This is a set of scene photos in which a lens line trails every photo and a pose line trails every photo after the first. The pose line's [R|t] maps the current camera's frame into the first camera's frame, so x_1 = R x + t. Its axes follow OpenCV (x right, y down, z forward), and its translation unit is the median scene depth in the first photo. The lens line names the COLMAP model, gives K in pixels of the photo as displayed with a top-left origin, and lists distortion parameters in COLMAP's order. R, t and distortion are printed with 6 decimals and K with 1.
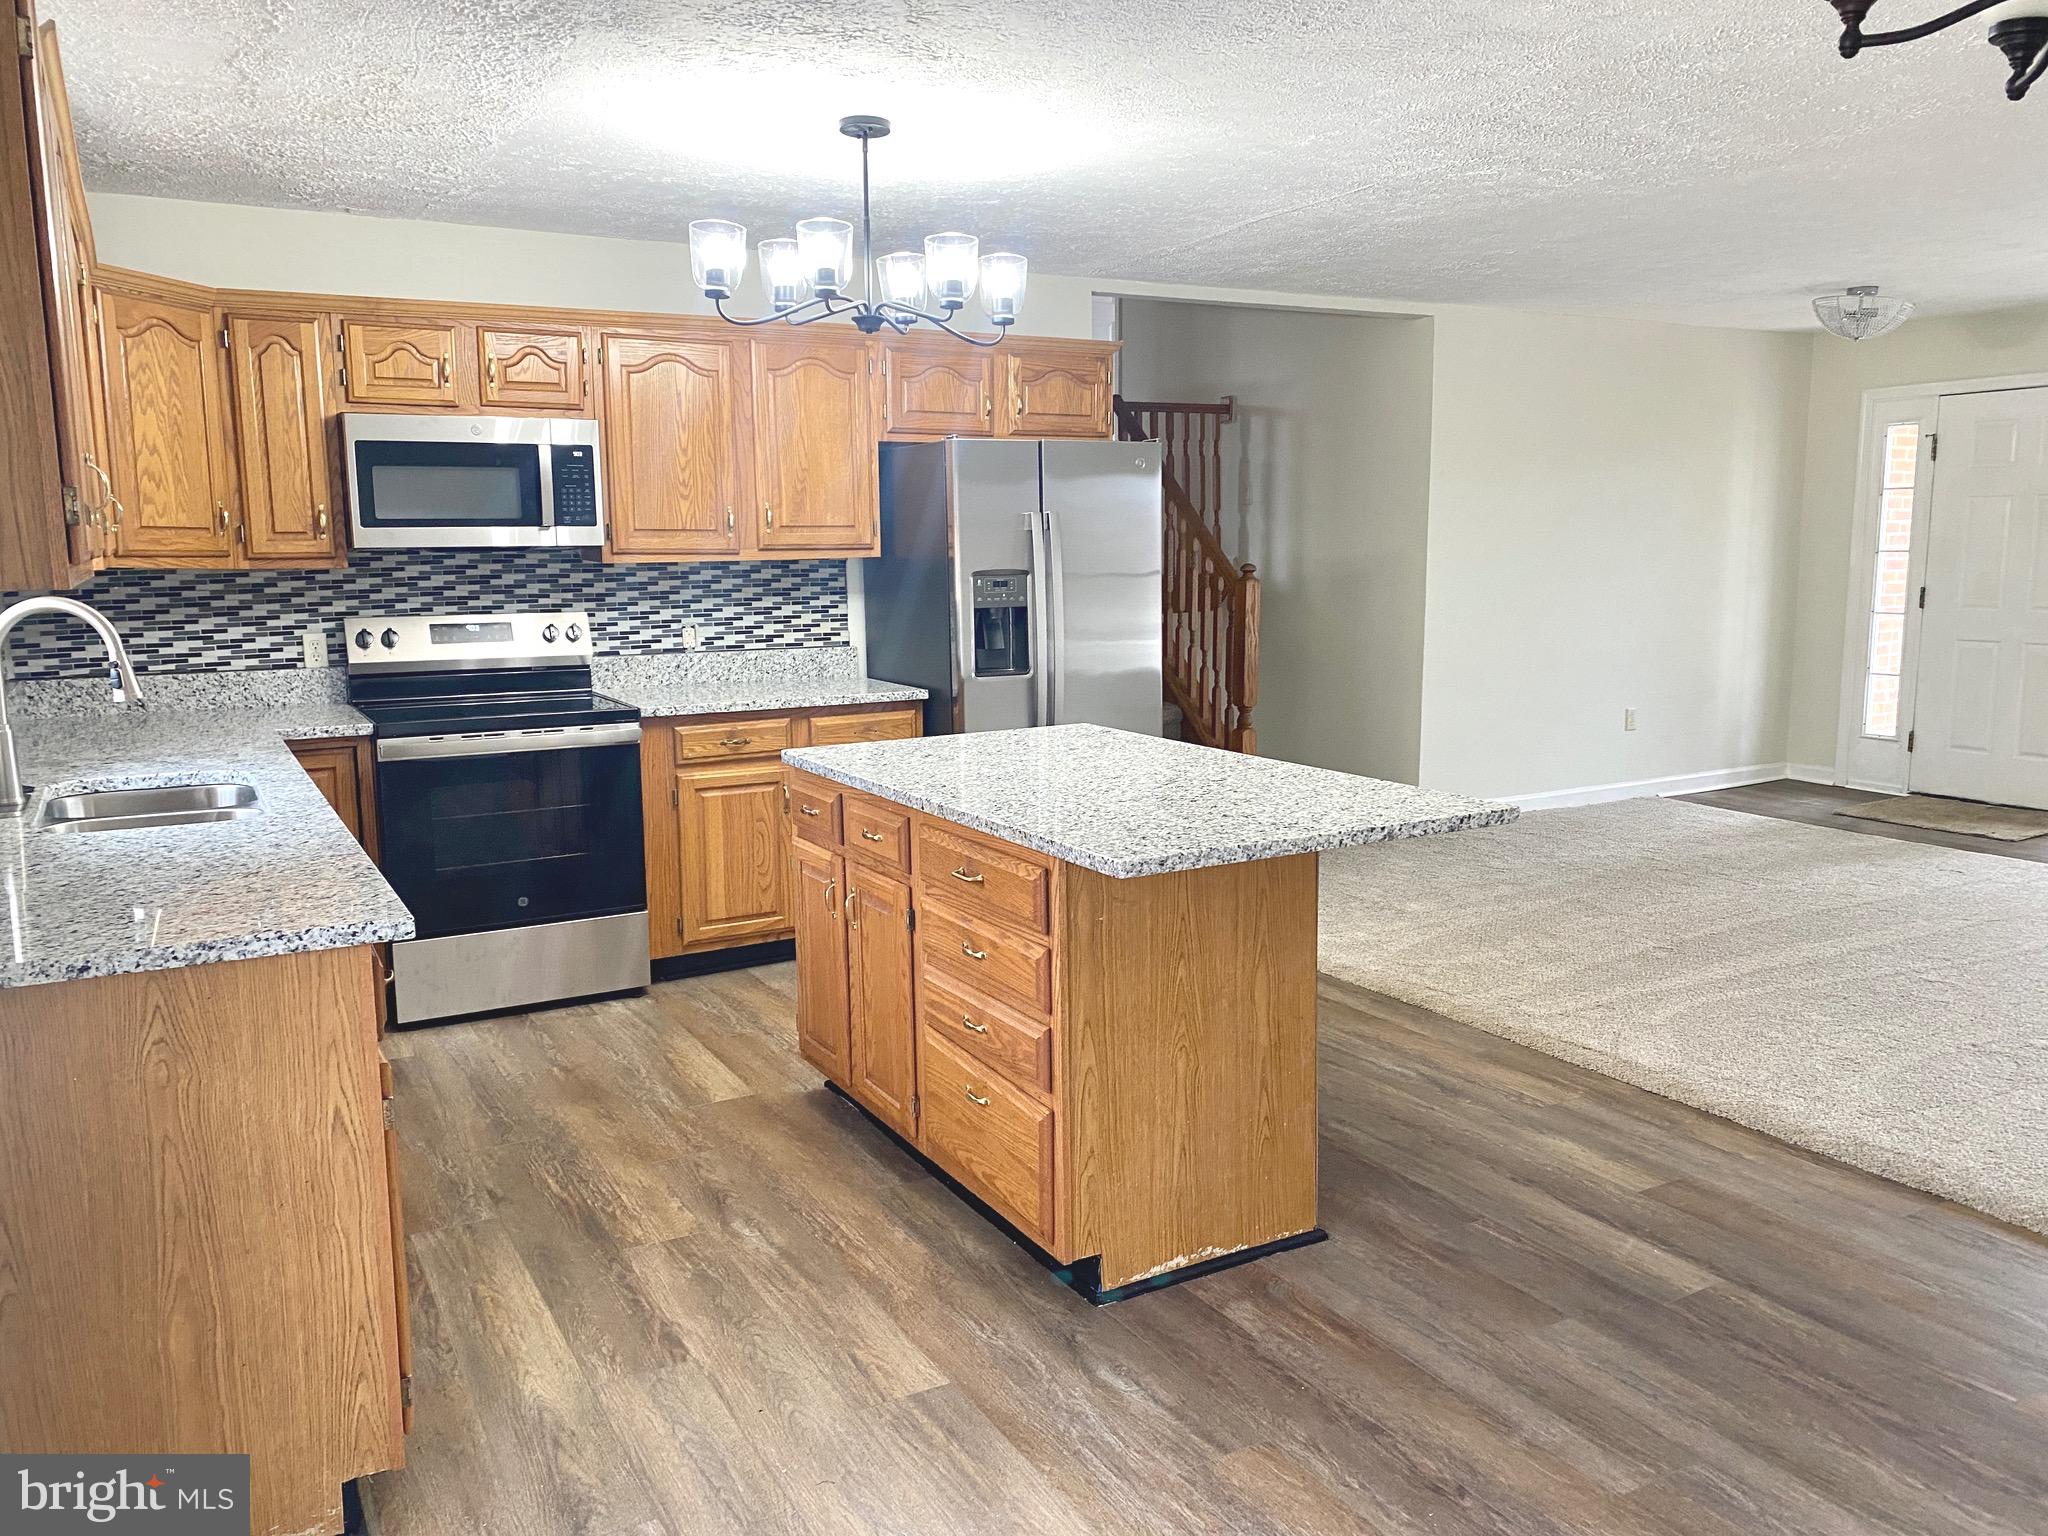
lens RADIAL K [[1541.2, 0, 1028.3], [0, 1541.2, 816.7], [0, 0, 1]] dist [0.000537, -0.000106]
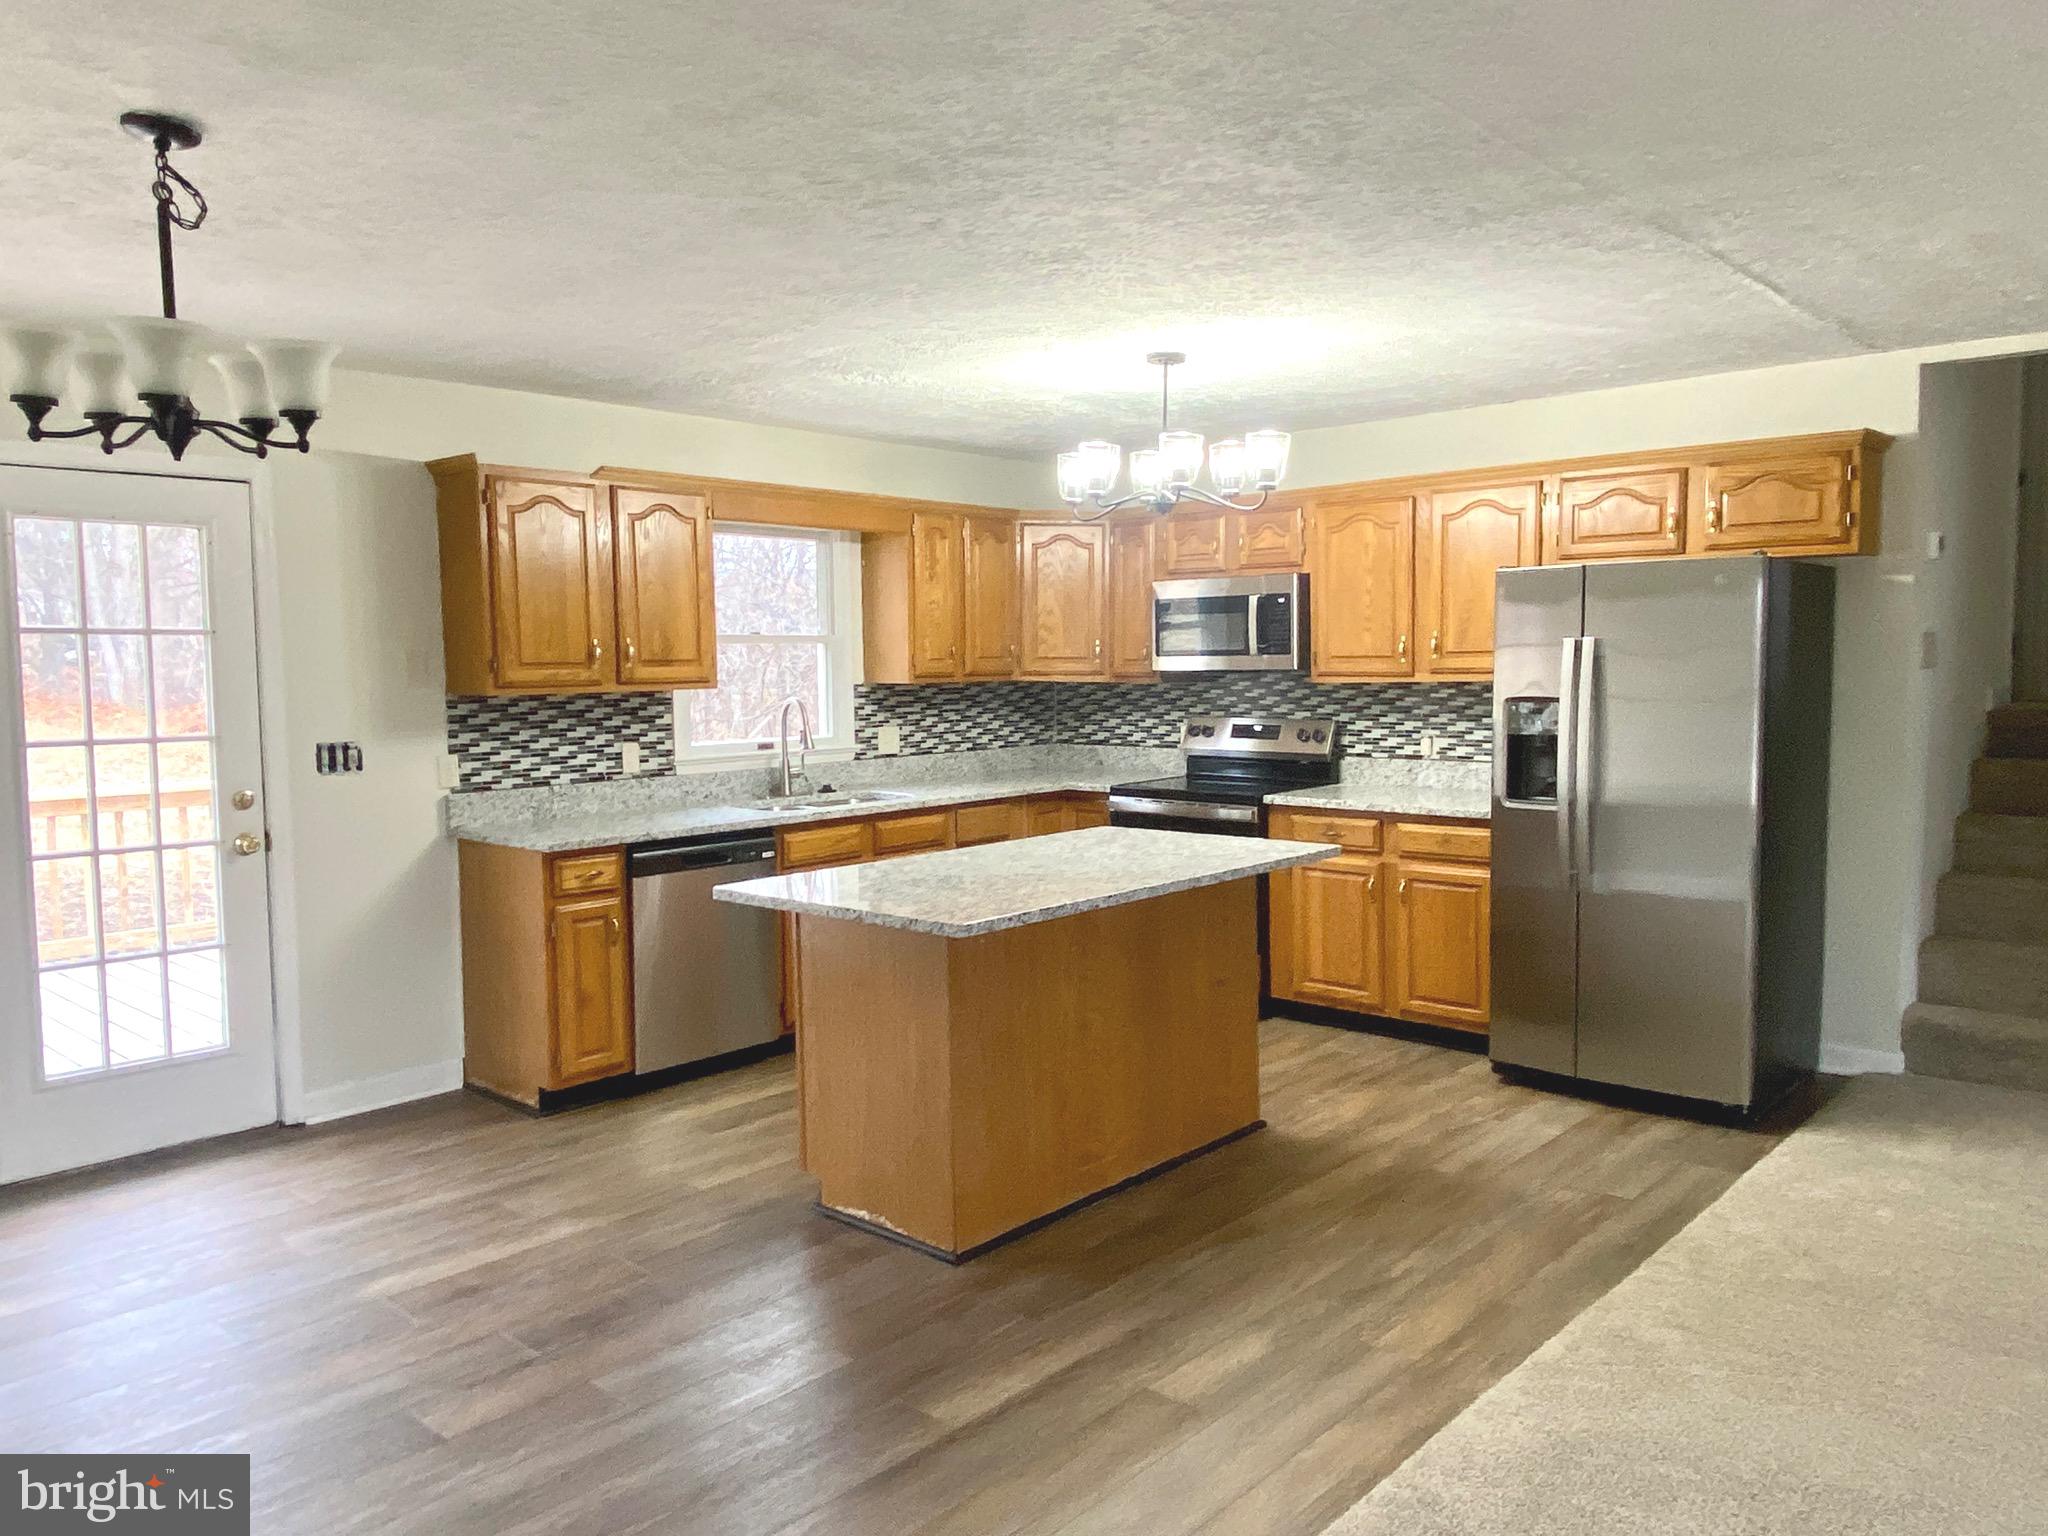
lens RADIAL K [[1458.7, 0, 1024.0], [0, 1458.7, 768.0], [0, 0, 1]] dist [0.152349, -0.232937]
pose [[0.308950, 0.077174, -0.947942, 0.839547], [-0.160404, 0.986653, 0.028047, -0.095224], [0.937454, 0.143389, 0.317205, 0.424767]]
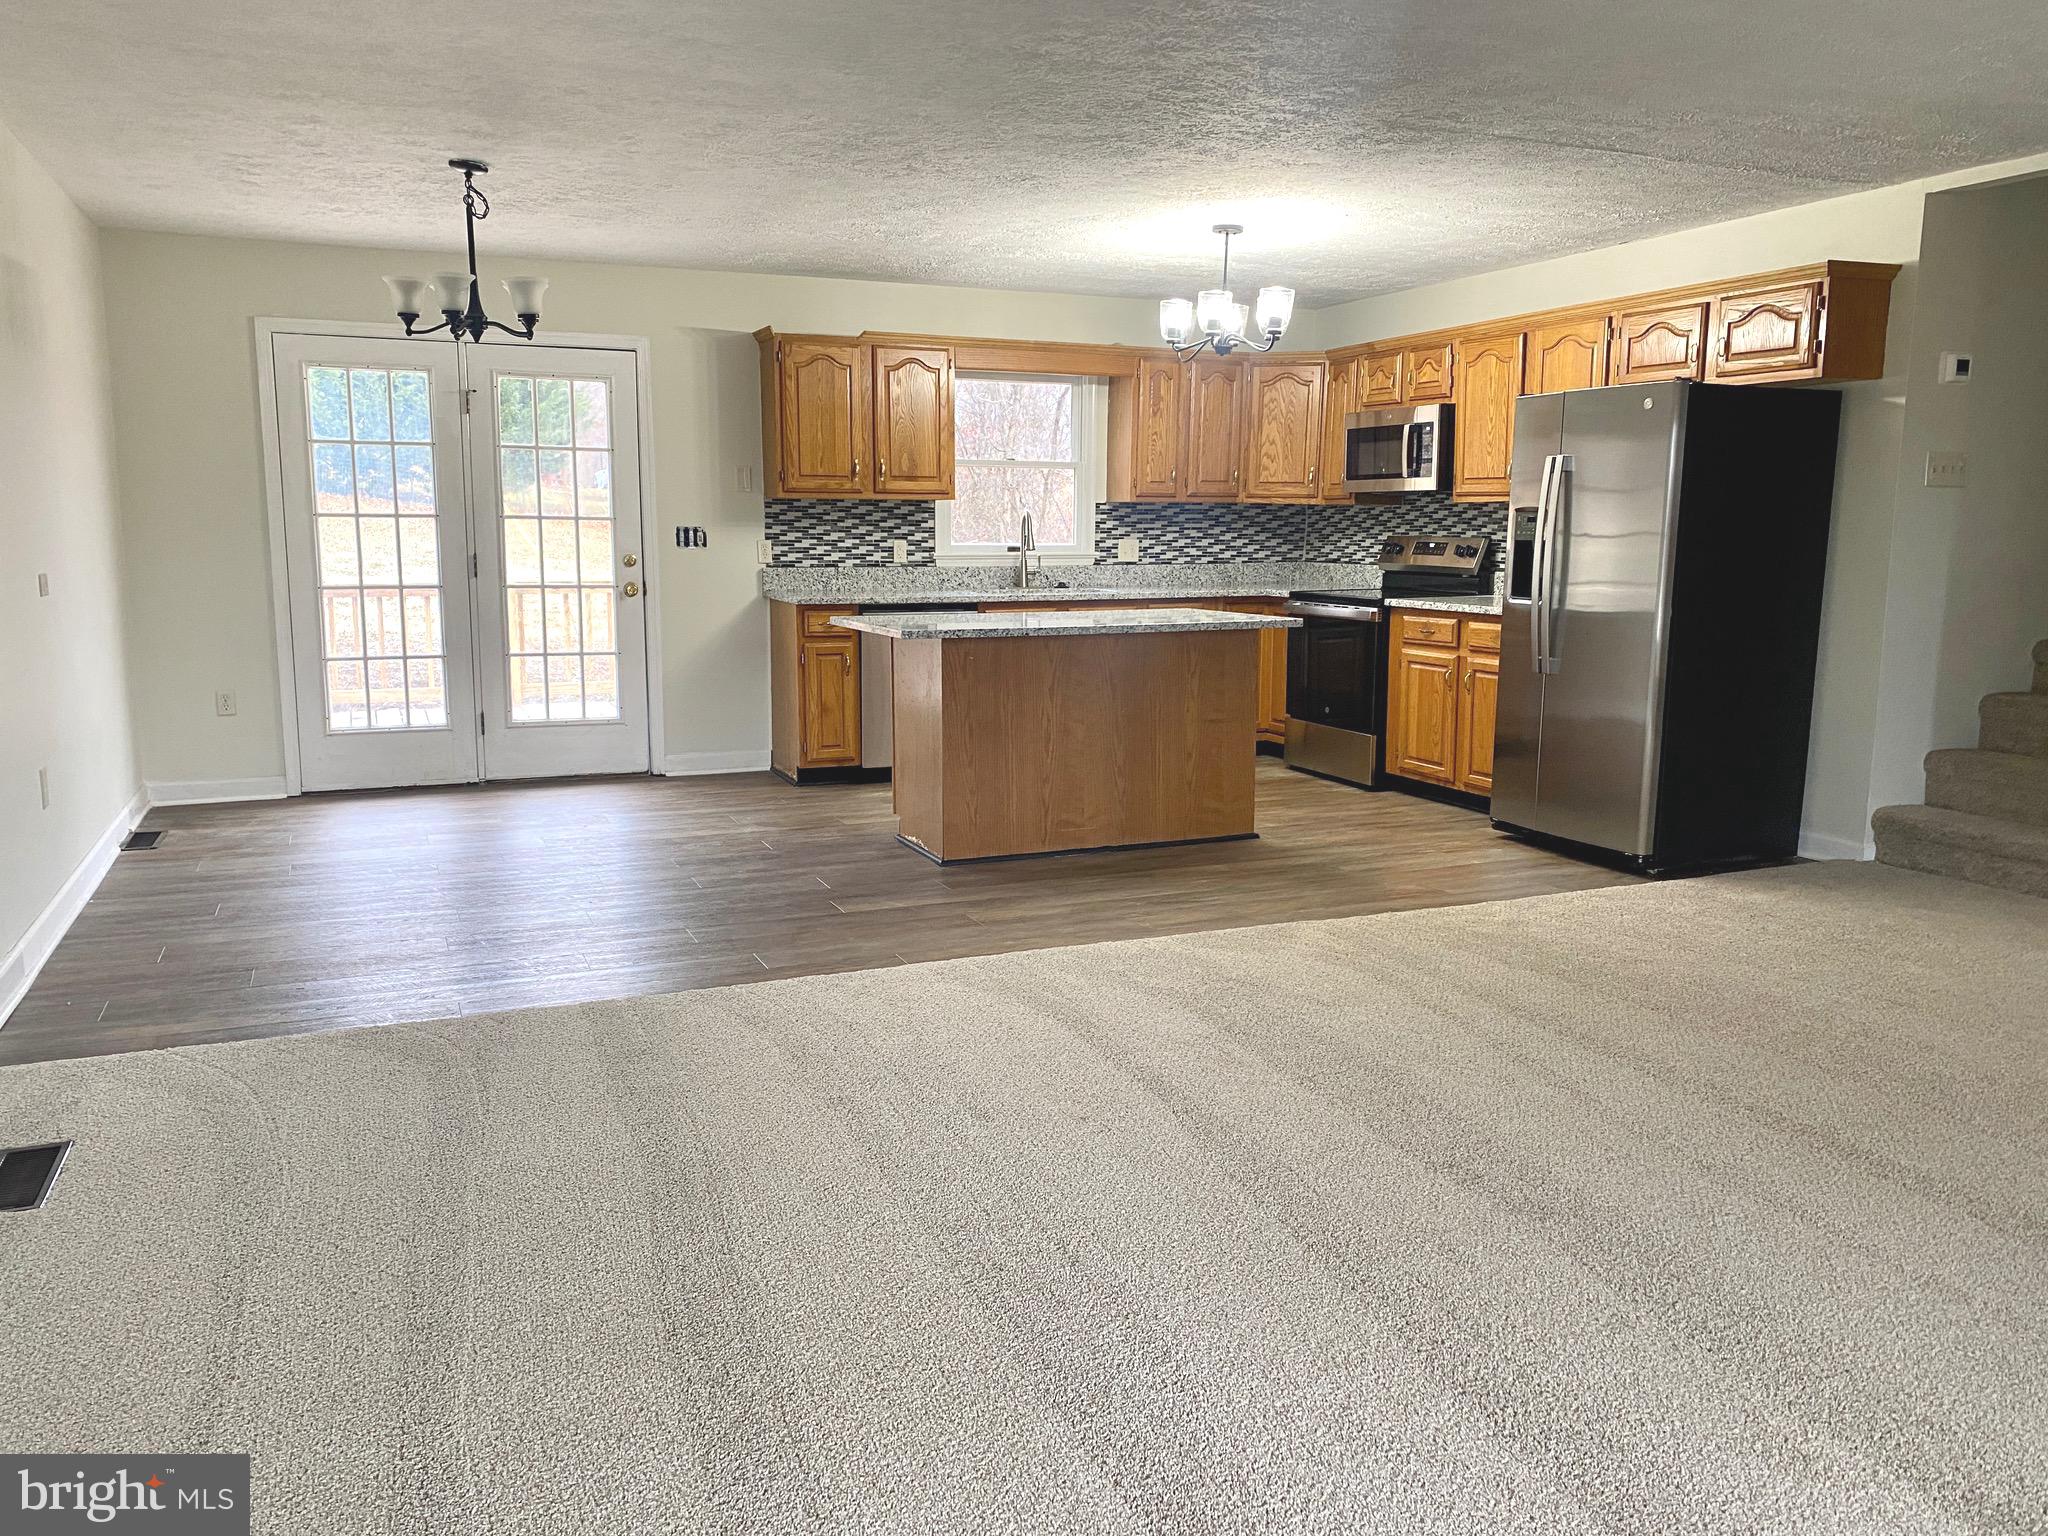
lens RADIAL K [[1546.8, 0, 1024.0], [0, 1546.8, 768.0], [0, 0, 1]] dist [0.157590, -0.207239]
pose [[-0.109193, 0.166668, -0.979948, 1.299954], [-0.183073, 0.965607, 0.184628, -0.128140], [0.977016, 0.199563, -0.074925, 0.804429]]
